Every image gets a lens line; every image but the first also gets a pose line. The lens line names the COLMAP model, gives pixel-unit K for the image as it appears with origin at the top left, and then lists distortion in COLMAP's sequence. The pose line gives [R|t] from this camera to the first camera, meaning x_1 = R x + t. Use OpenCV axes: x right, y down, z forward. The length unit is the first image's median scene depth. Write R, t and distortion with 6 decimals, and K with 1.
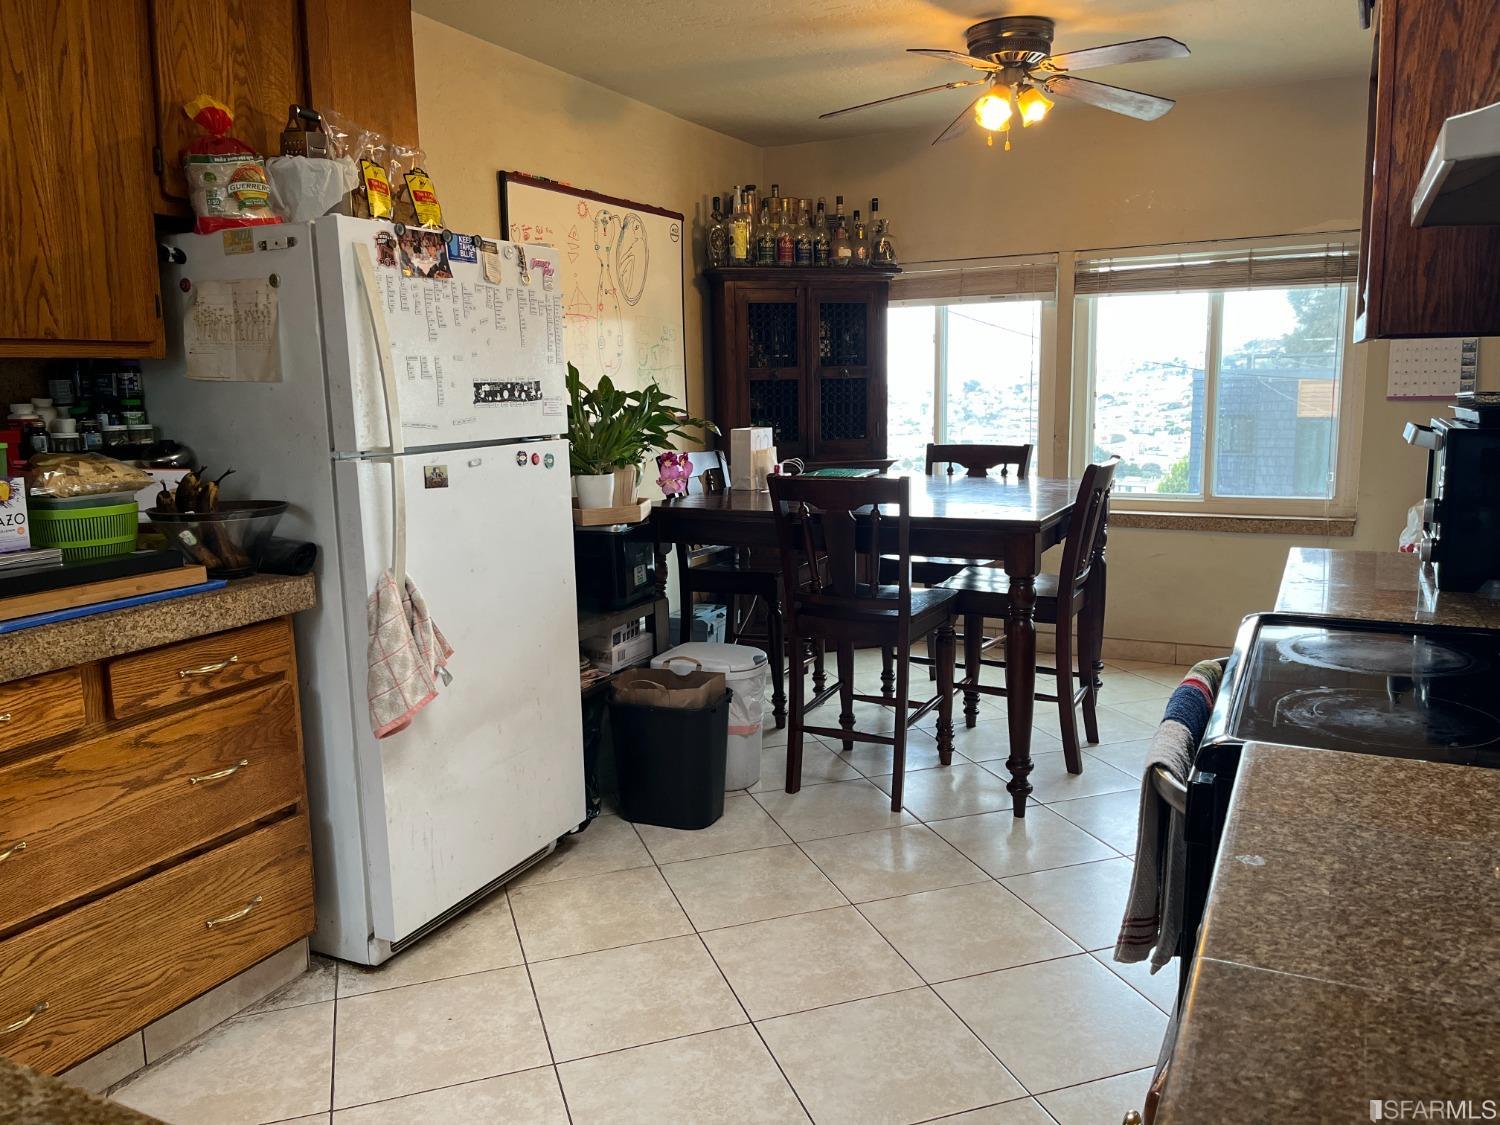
lens RADIAL K [[1134.0, 0, 750.0], [0, 1134.0, 562.5], [0, 0, 1]] dist [0.060553, -0.083406]
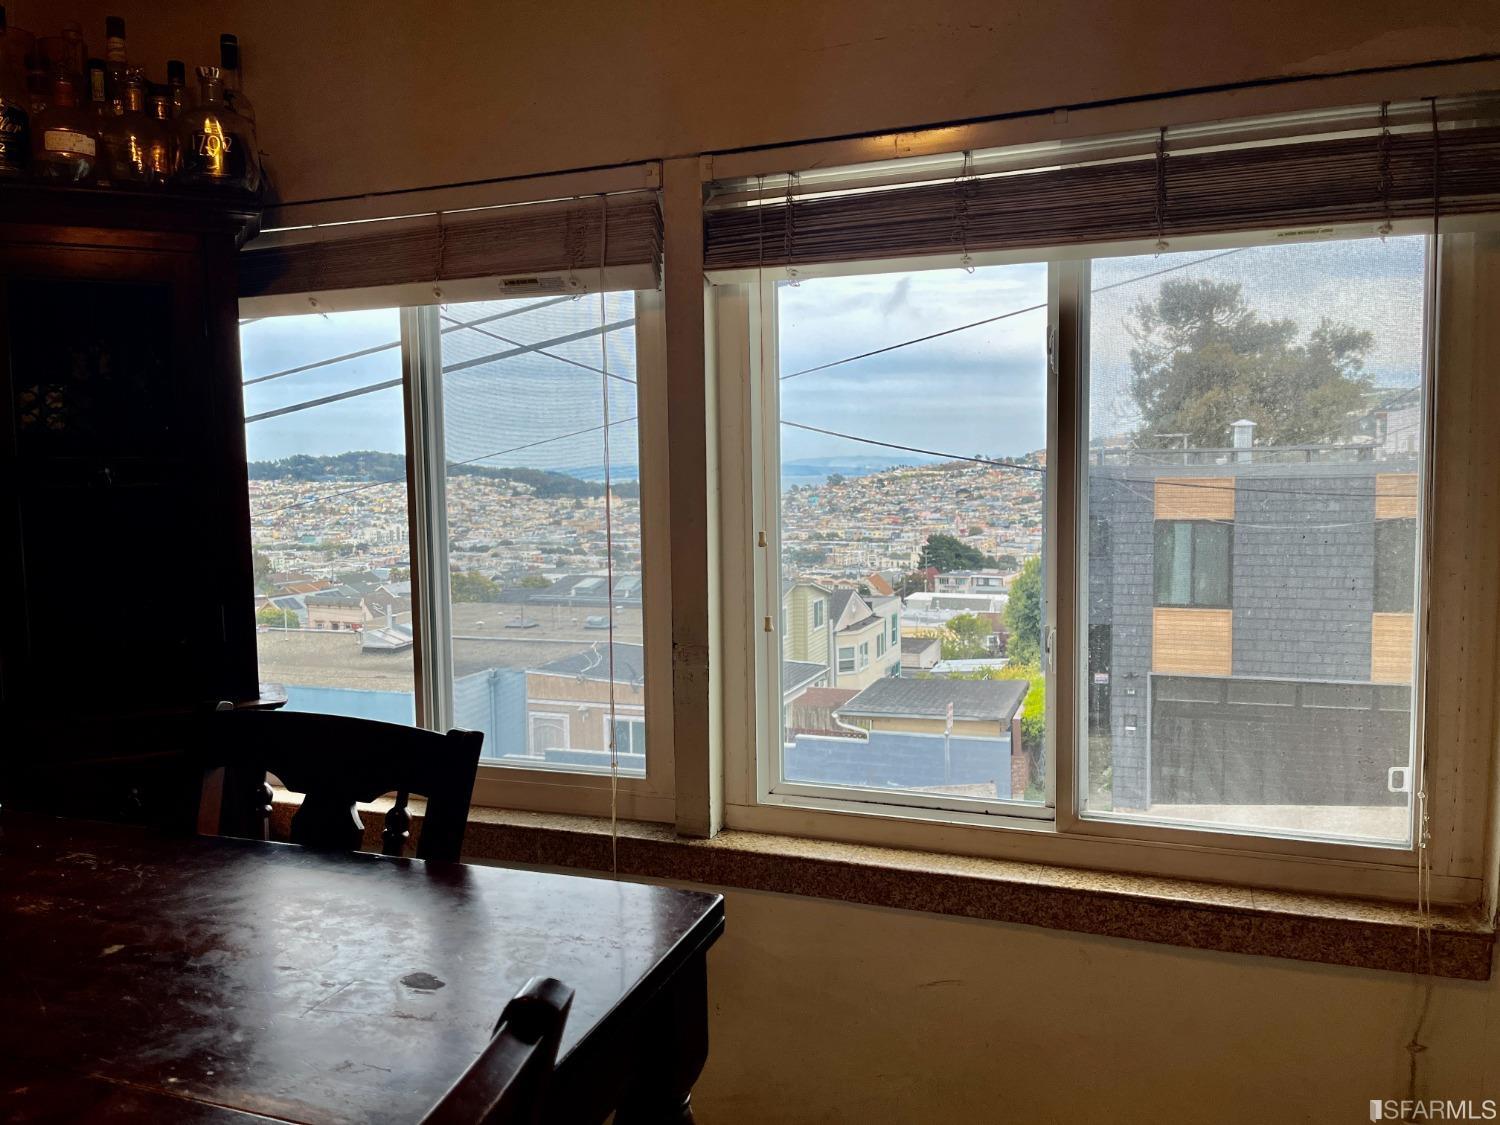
lens RADIAL K [[1134.0, 0, 750.0], [0, 1134.0, 562.5], [0, 0, 1]] dist [0.060553, -0.083406]
pose [[0.993542, -0.005747, 0.113322, 0.291885], [0.014873, 0.996696, -0.079845, -0.125404], [-0.112489, 0.081015, 0.990345, 0.726605]]
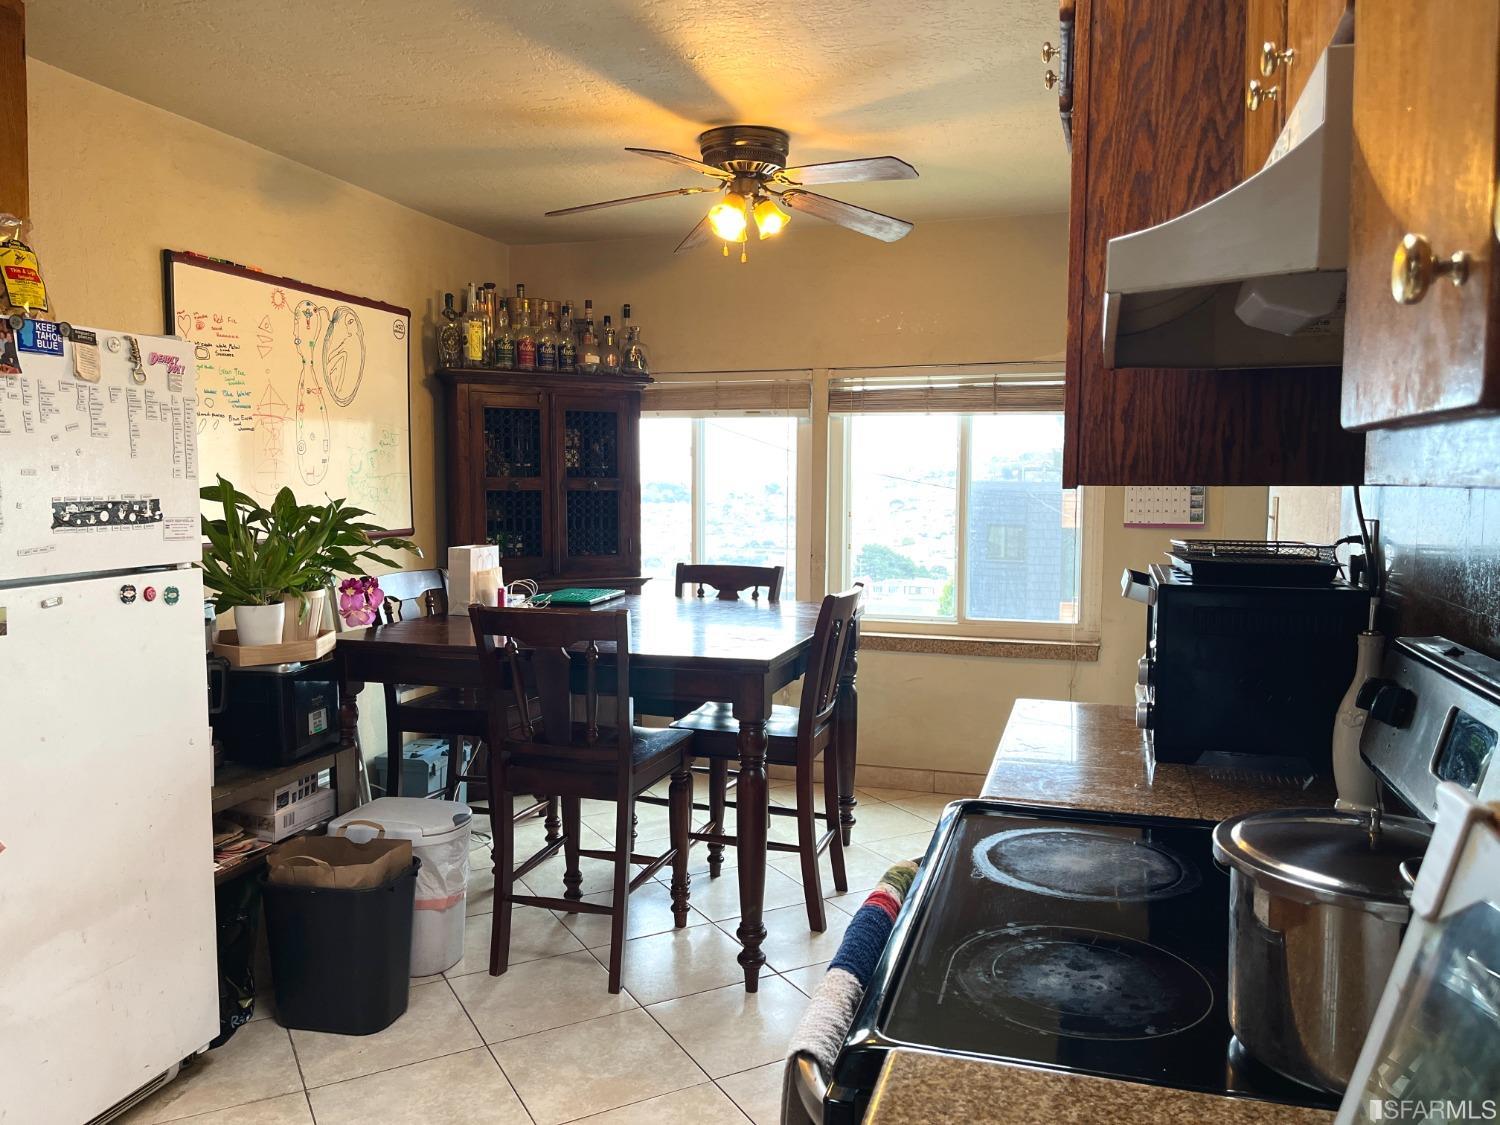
lens RADIAL K [[1133.0, 0, 764.5], [0, 1133.0, 580.0], [0, 0, 1]] dist [0.060970, -0.087530]
pose [[0.983133, 0.006618, 0.182774, 0.060879], [0.006392, 0.997492, -0.070496, -0.026384], [-0.182782, 0.070475, 0.980624, 0.075790]]
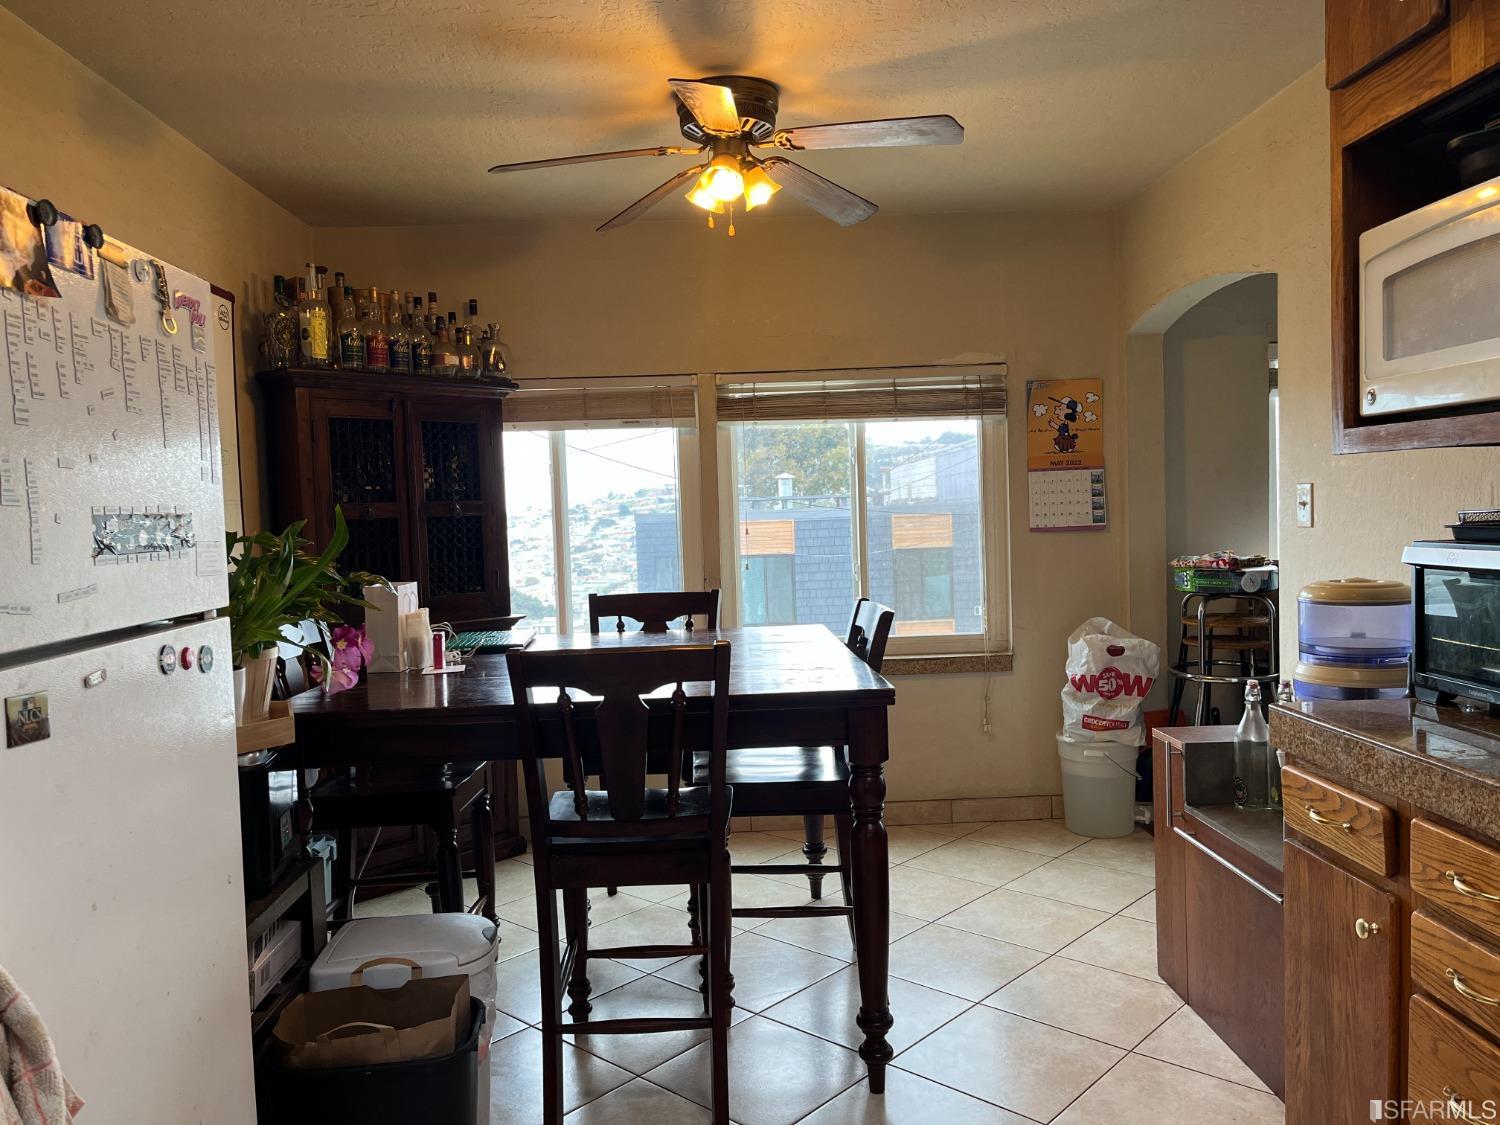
lens RADIAL K [[1134.0, 0, 750.0], [0, 1134.0, 562.5], [0, 0, 1]] dist [0.060553, -0.083406]
pose [[0.875578, -0.031900, 0.482022, -0.140263], [0.092883, 0.990316, -0.103181, -0.036483], [-0.474063, 0.135115, 0.870062, 0.265855]]
